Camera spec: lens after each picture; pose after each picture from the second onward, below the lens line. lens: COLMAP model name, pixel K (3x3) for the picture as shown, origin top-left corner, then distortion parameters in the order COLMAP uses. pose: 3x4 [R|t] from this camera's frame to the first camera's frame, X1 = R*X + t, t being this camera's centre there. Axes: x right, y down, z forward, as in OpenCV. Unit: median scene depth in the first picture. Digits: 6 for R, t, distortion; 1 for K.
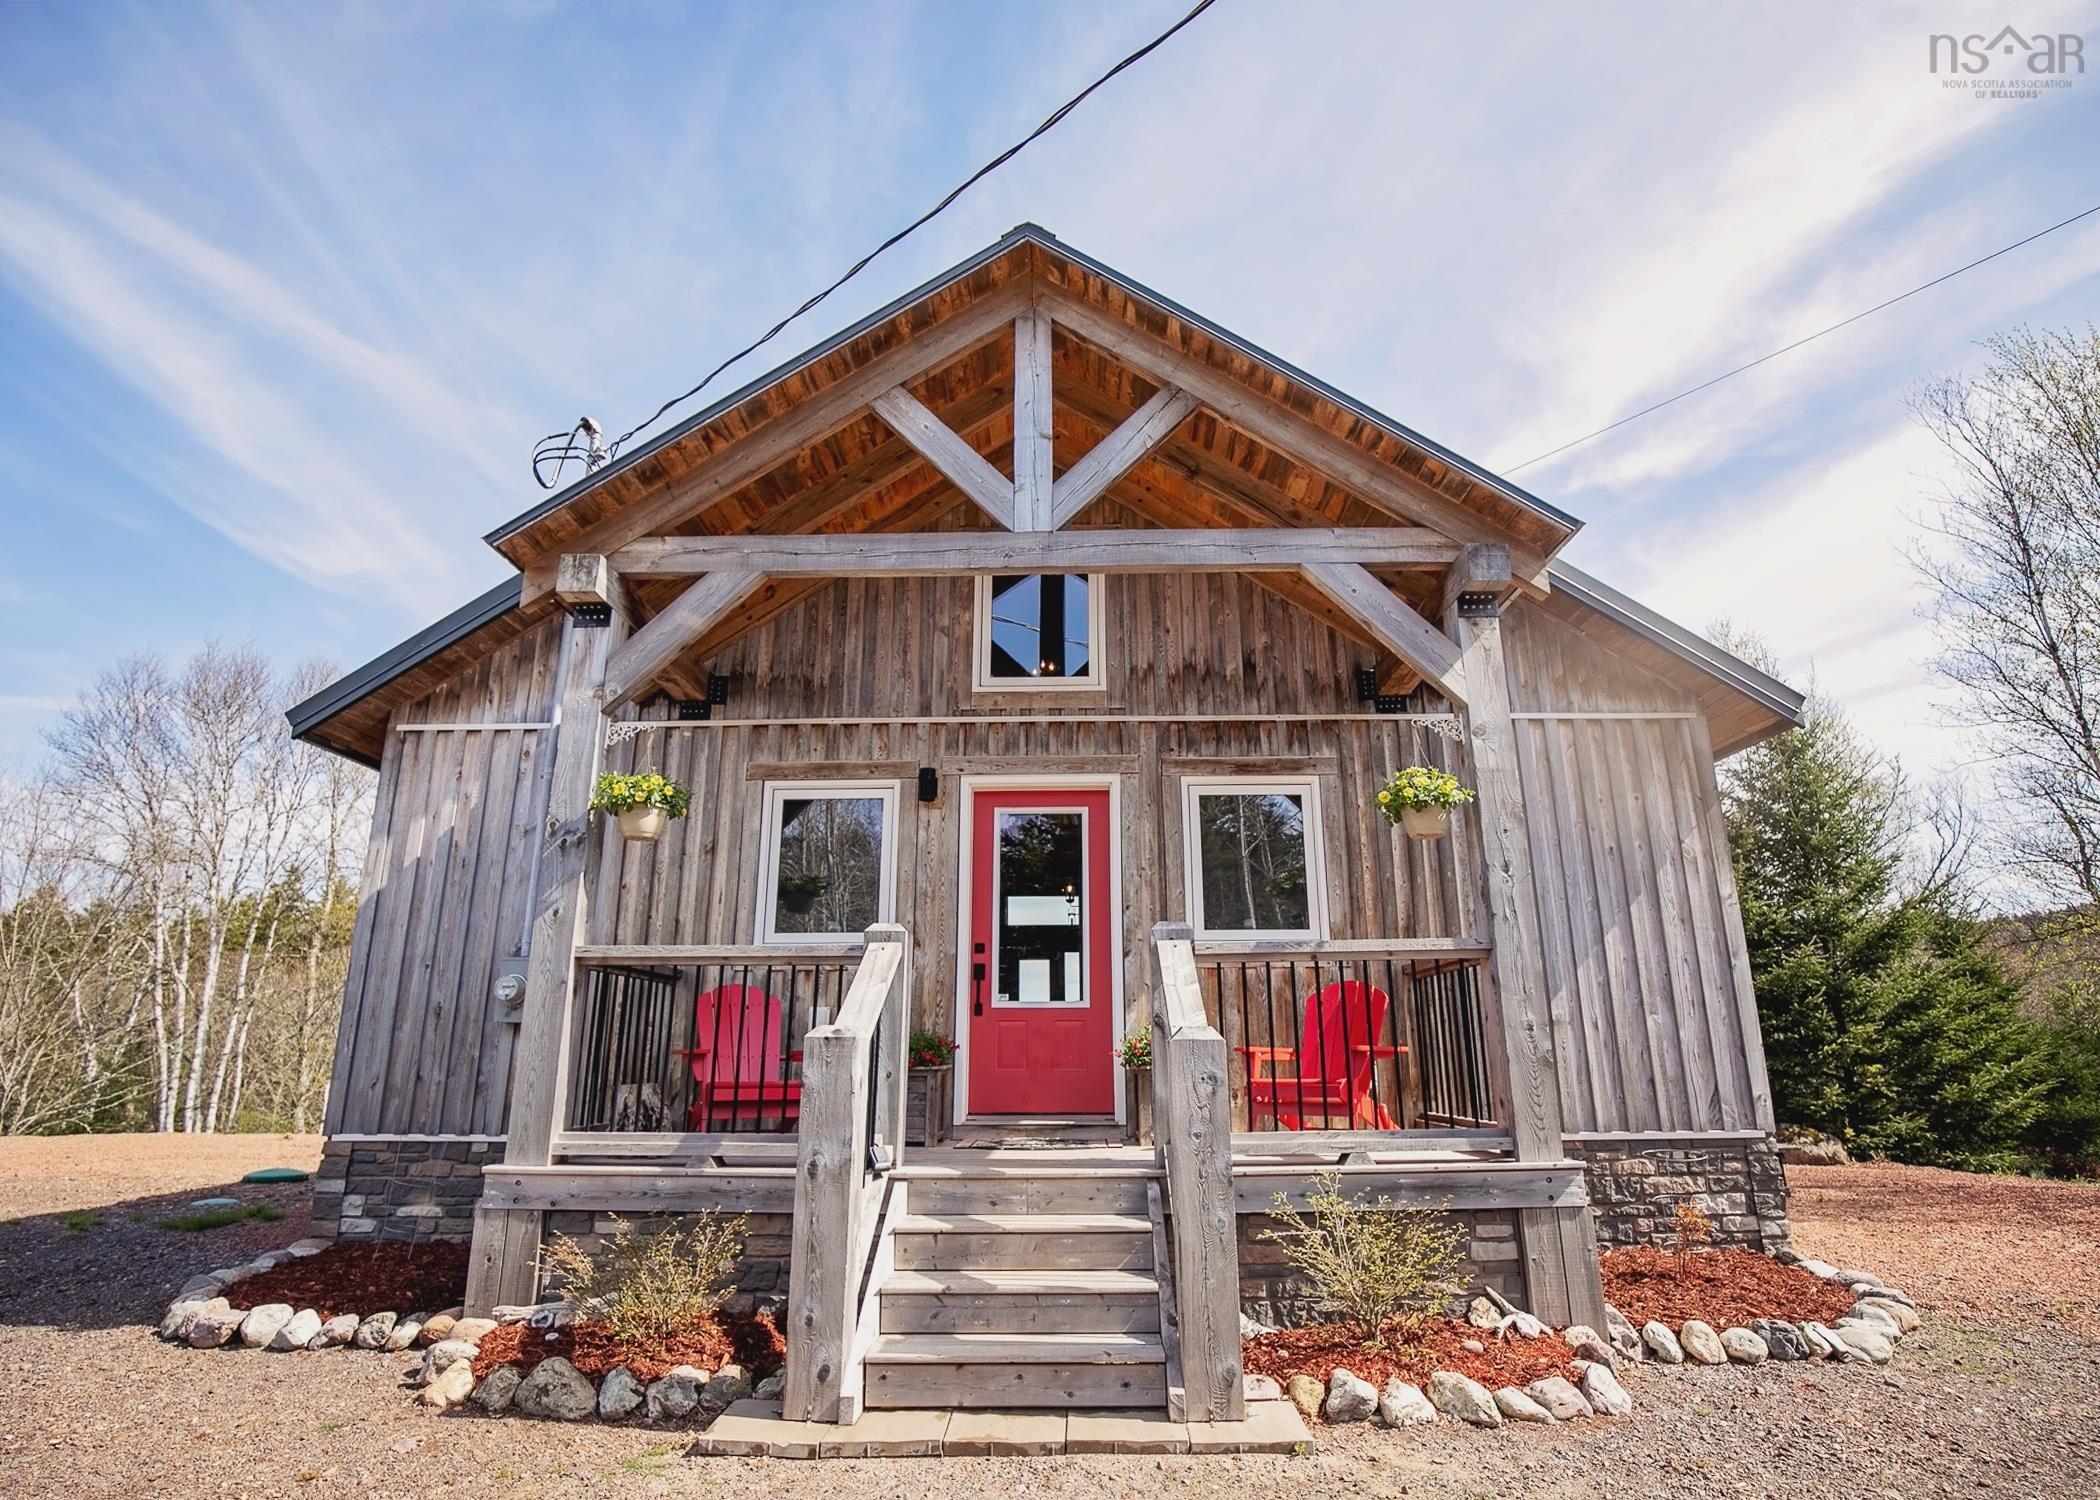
lens RADIAL K [[1060.2, 0, 1050.0], [0, 1060.2, 750.0], [0, 0, 1]] dist [-0.023032, 0.000477]
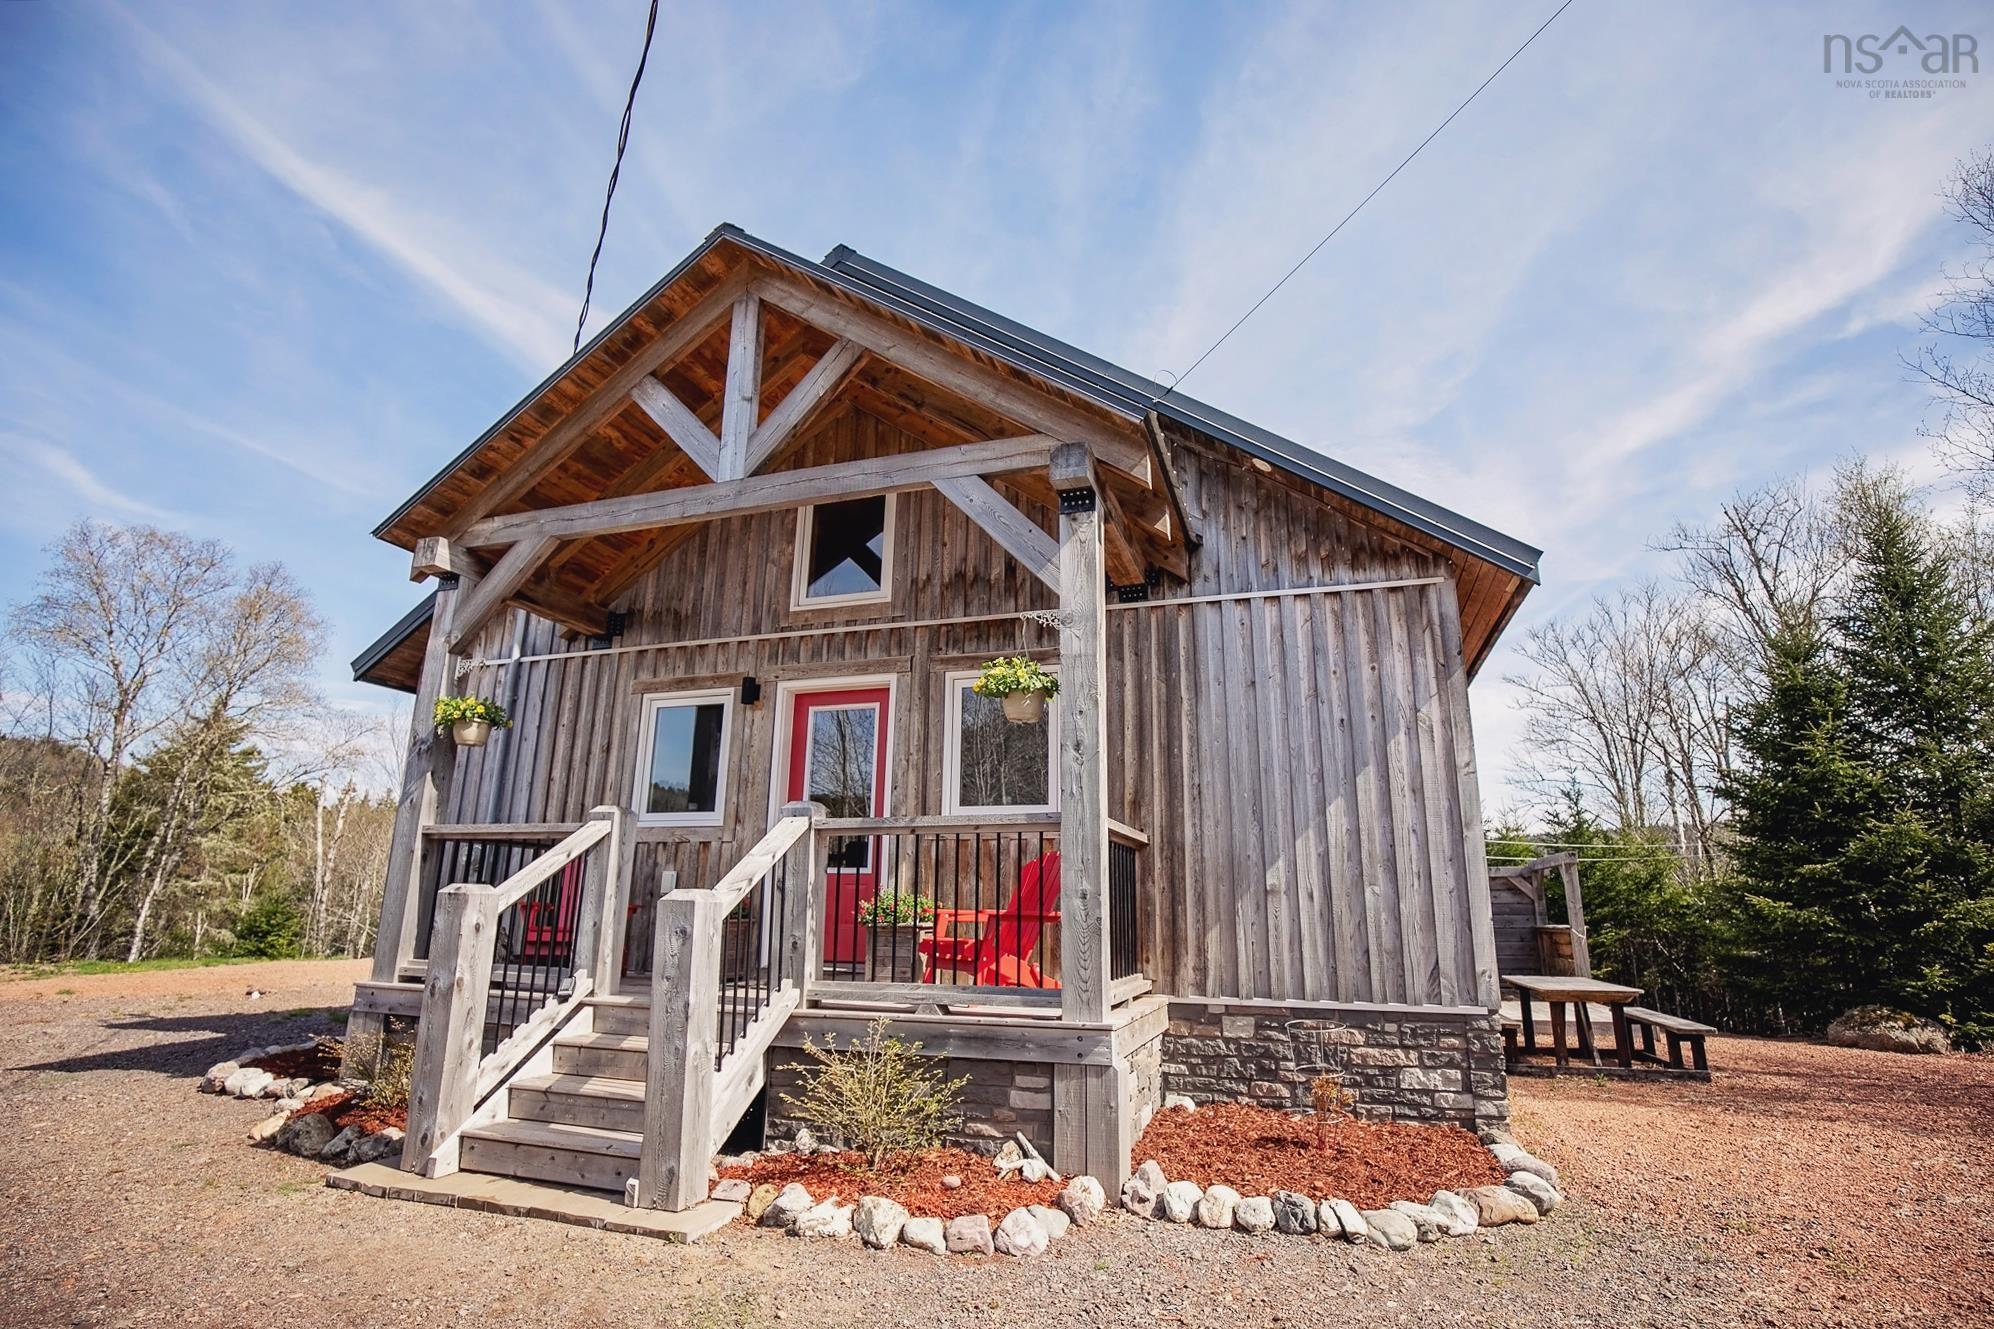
lens RADIAL K [[936.3, 0, 997.0], [0, 936.3, 664.5], [0, 0, 1]] dist [-0.024158, 0.000597]
pose [[0.953032, -0.058786, -0.297111, 0.500264], [0.064673, 0.997856, 0.010017, 0.010672], [0.295885, -0.028761, 0.954790, 0.058036]]
